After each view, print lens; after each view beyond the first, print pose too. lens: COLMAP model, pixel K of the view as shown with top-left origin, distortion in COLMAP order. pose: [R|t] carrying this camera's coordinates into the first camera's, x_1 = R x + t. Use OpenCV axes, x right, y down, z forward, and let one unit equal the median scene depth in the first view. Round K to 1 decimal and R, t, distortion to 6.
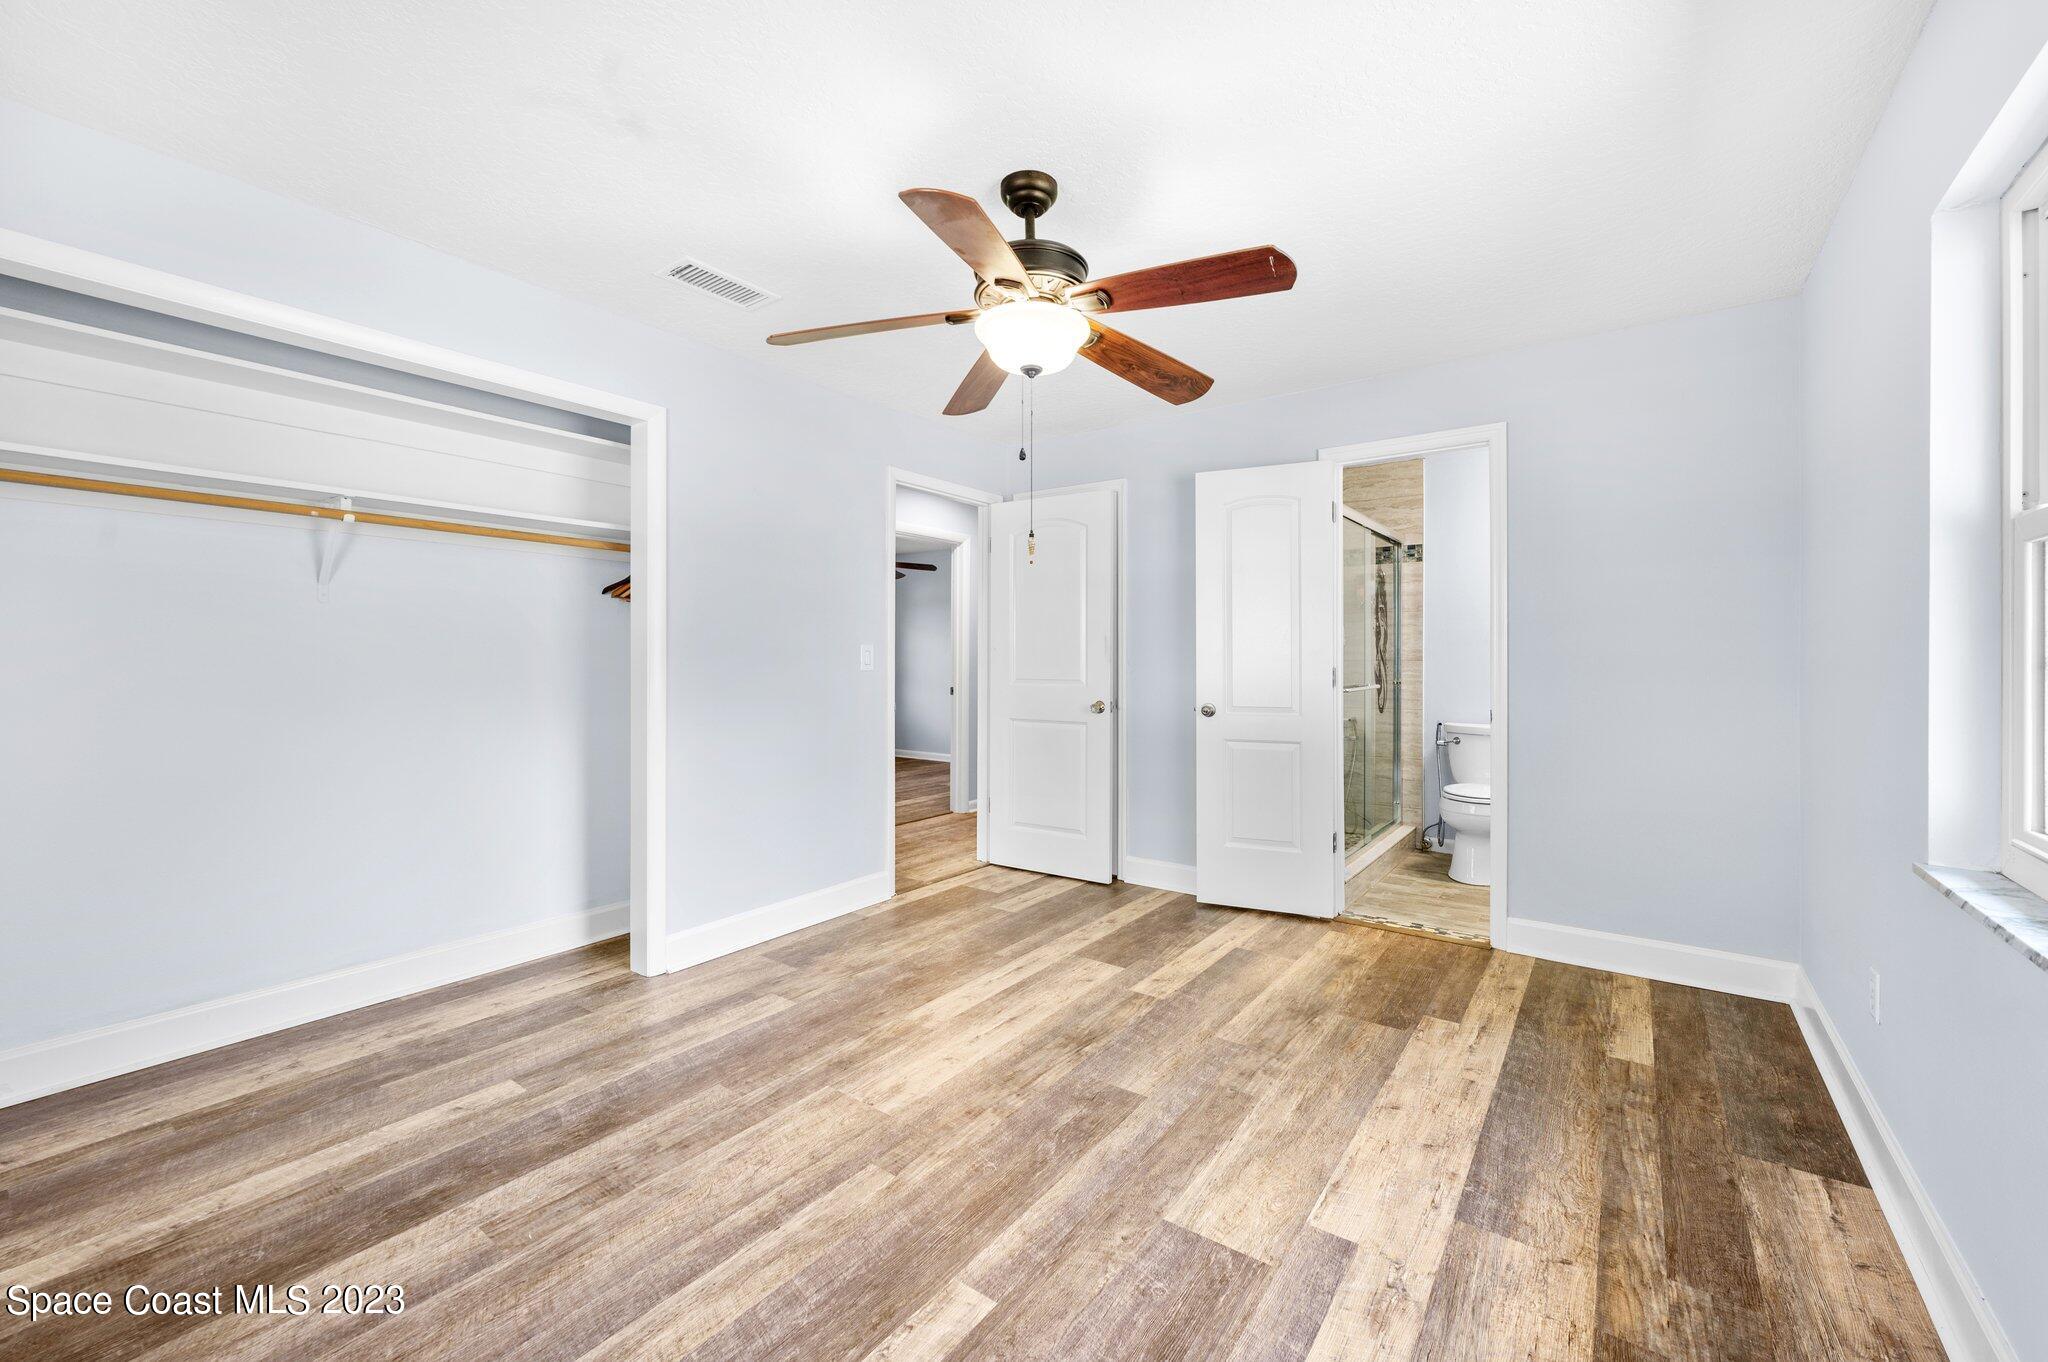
lens RADIAL K [[834.4, 0, 1042.3], [0, 834.4, 679.2], [0, 0, 1]] dist [0.000976, -0.000095]
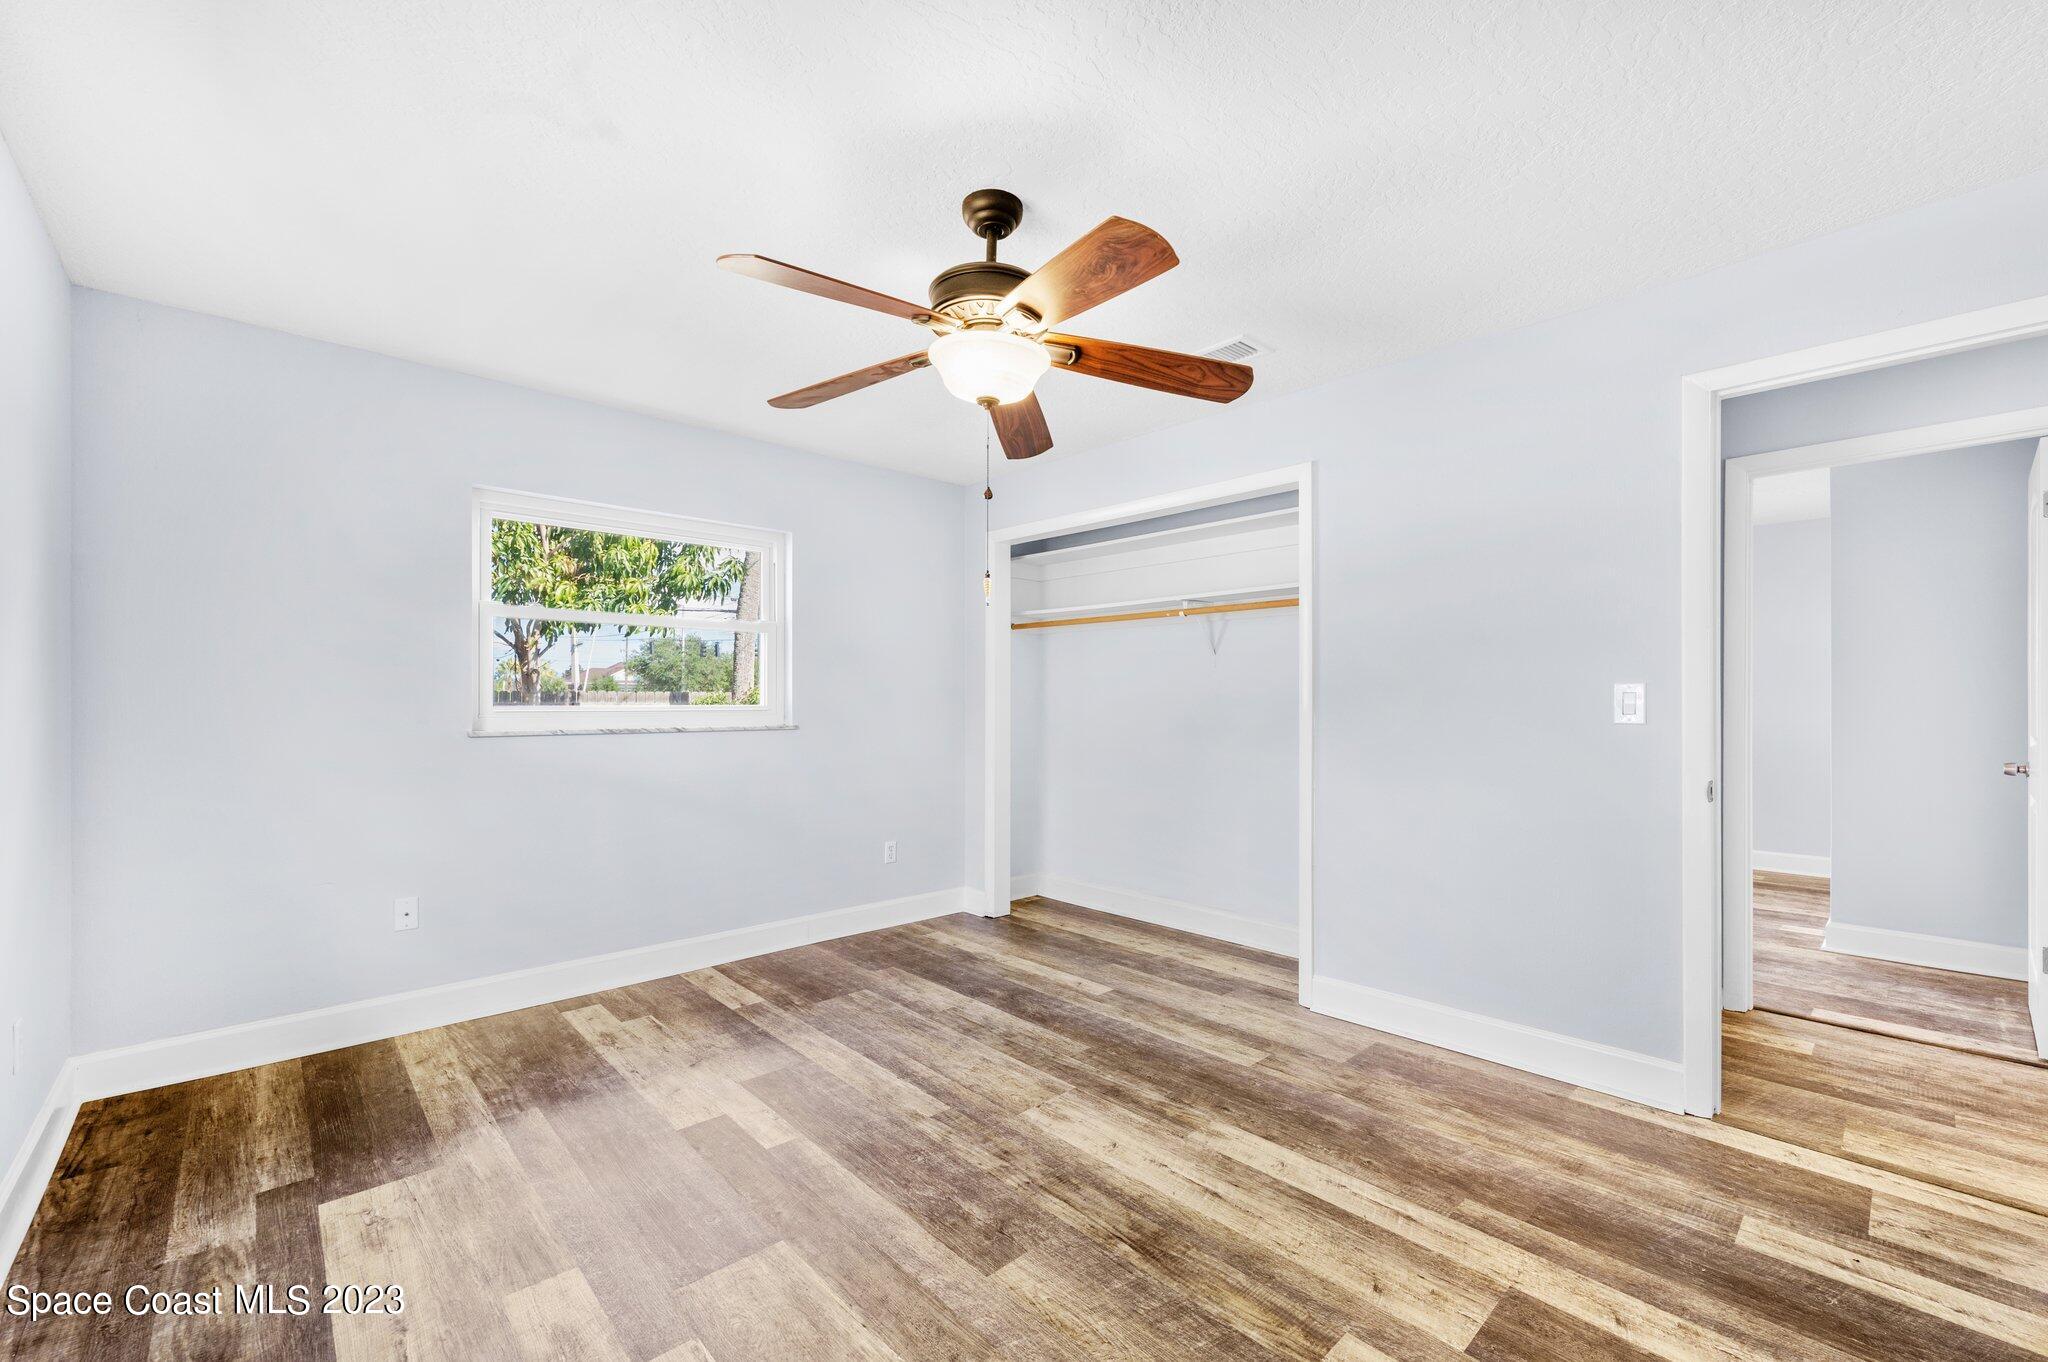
lens RADIAL K [[834.4, 0, 1042.3], [0, 834.4, 679.2], [0, 0, 1]] dist [0.000976, -0.000095]
pose [[-0.200886, -0.027274, -0.979235, 0.835253], [-0.022795, 0.999472, -0.023162, -0.037328], [0.979349, 0.017669, -0.201401, 1.118030]]
